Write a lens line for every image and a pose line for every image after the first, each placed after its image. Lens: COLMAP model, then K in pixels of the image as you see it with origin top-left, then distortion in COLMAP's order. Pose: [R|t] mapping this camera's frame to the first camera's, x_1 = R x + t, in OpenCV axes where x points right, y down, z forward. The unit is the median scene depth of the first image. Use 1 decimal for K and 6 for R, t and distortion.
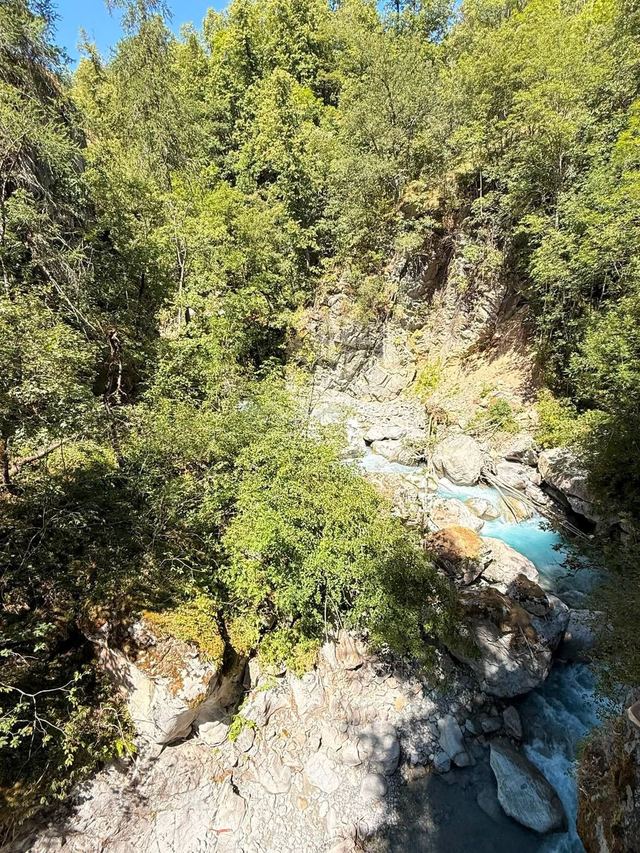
lens RADIAL K [[432.3, 0, 320.7], [0, 432.3, 426.8], [0, 0, 1]] dist [-0.003093, -0.000882]
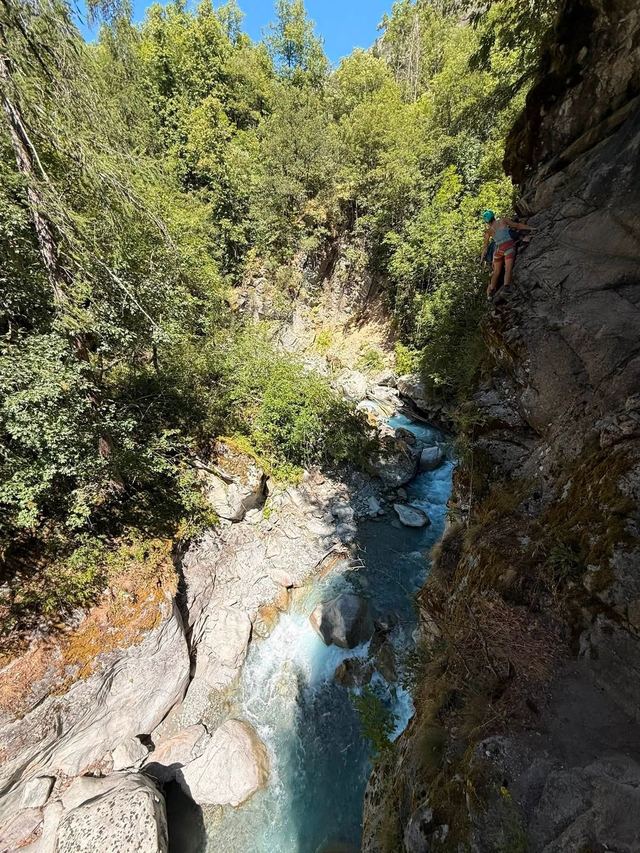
lens RADIAL K [[344.6, 0, 319.3], [0, 344.6, 425.8], [0, 0, 1]] dist [-0.000544, -0.000265]
pose [[0.950913, -0.064349, 0.302693, -0.154032], [0.041120, 0.995742, 0.082506, 0.089423], [-0.306714, -0.066009, 0.949510, -0.152528]]
